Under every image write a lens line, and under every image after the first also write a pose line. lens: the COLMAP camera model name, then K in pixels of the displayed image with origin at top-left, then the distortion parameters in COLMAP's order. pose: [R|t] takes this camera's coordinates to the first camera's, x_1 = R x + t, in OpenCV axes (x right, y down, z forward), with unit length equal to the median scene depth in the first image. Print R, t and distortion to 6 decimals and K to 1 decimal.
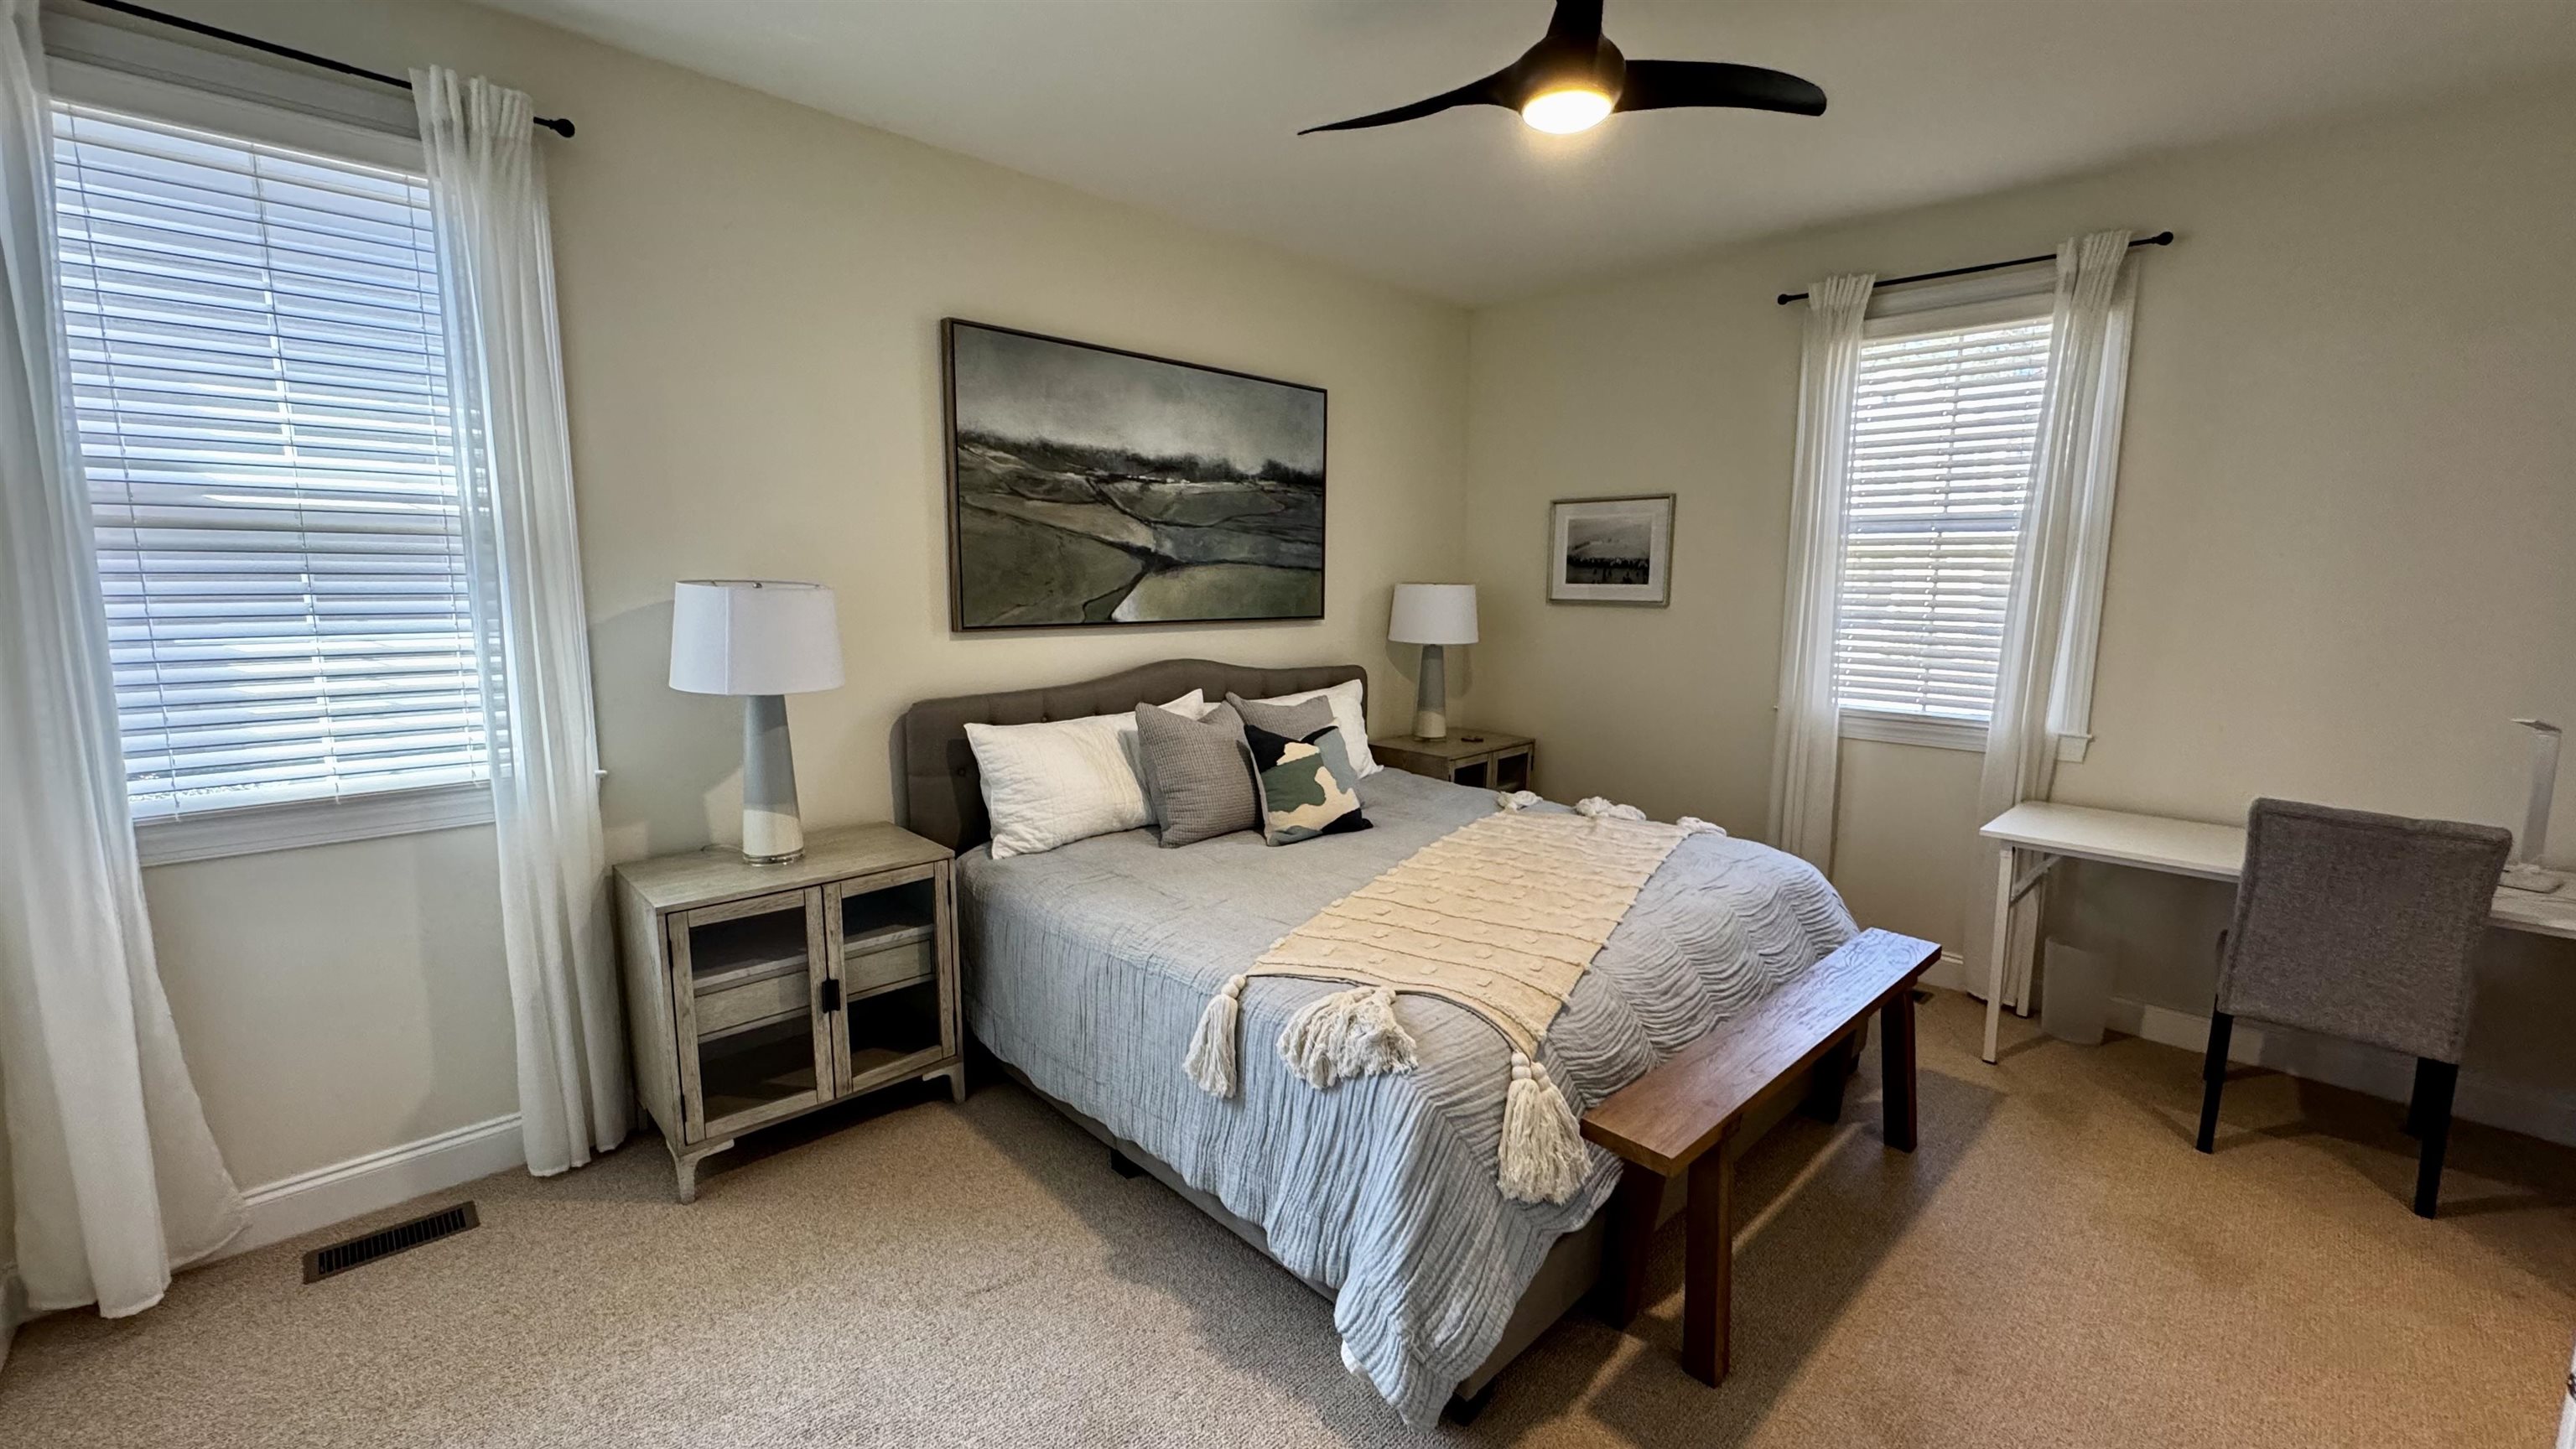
lens RADIAL K [[1023.4, 0, 1288.3], [0, 1023.4, 723.6], [0, 0, 1]] dist [-0.005671, 0.001121]
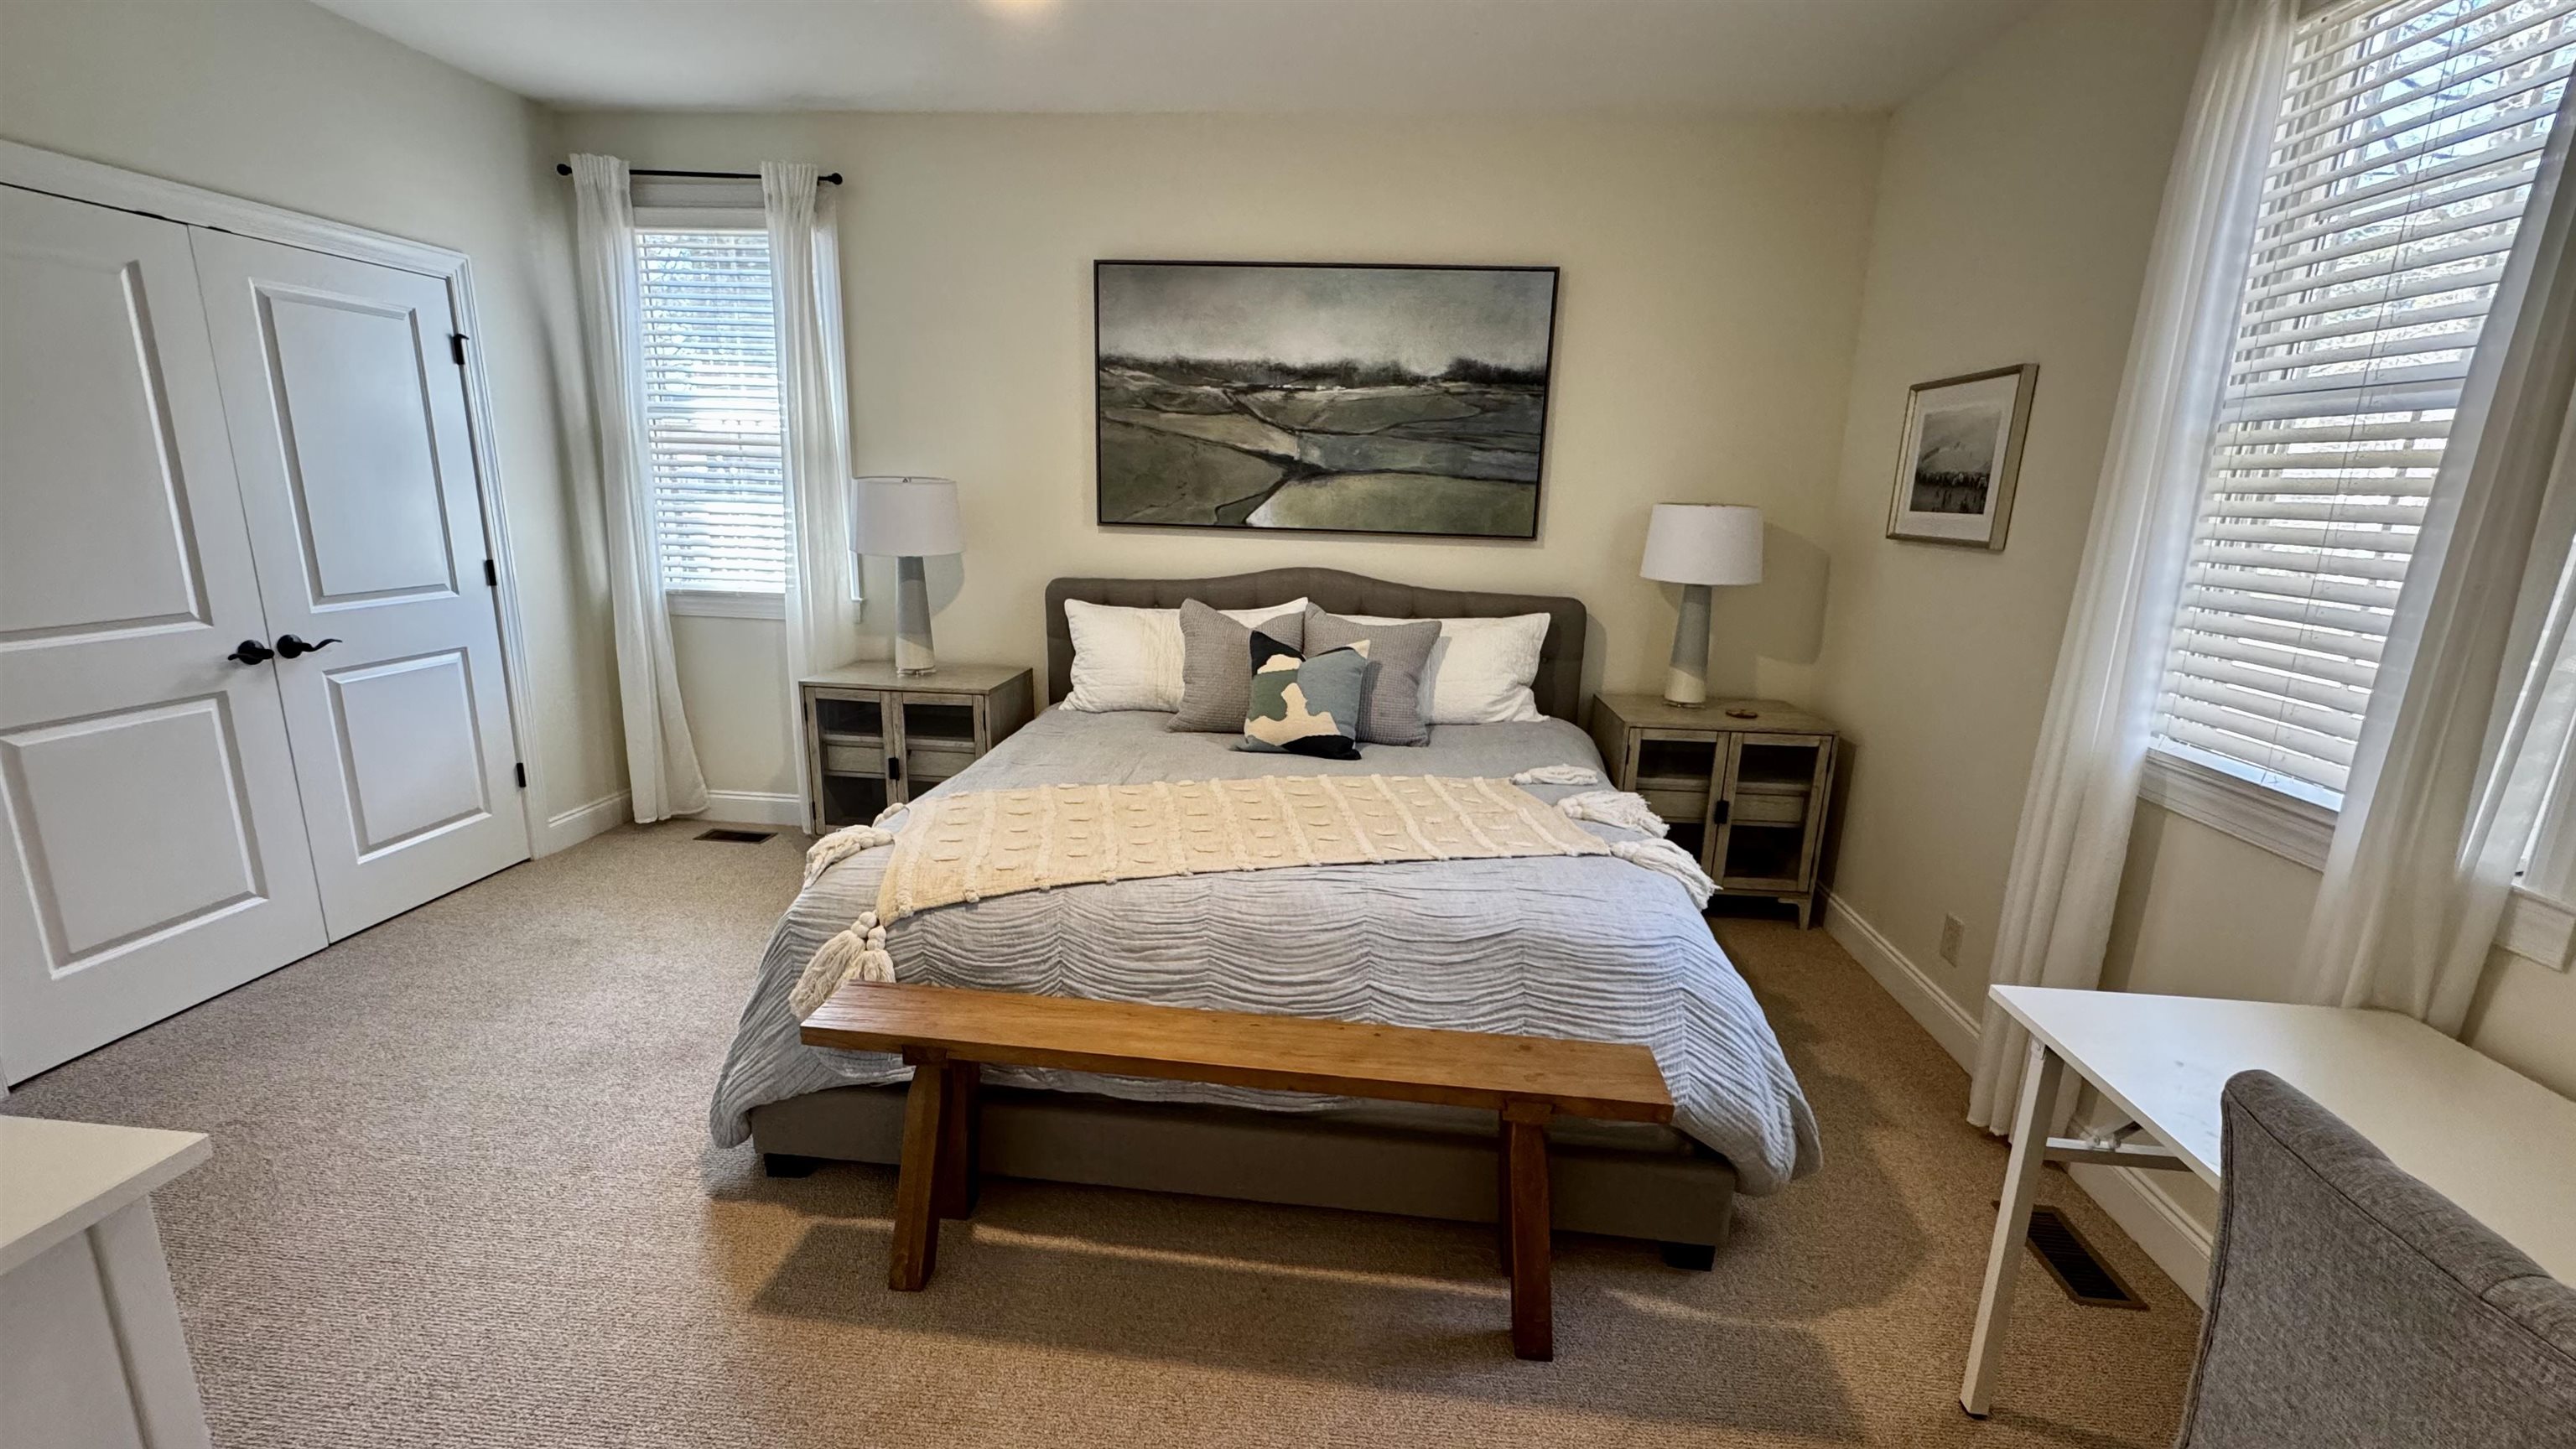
lens RADIAL K [[1023.4, 0, 1284.0], [0, 1023.4, 725.2], [0, 0, 1]] dist [-0.005671, 0.001121]
pose [[0.650589, 0.187804, -0.735842, 0.682268], [-0.133709, 0.982130, 0.132445, -0.041850], [0.747567, 0.012221, 0.664074, 0.320348]]
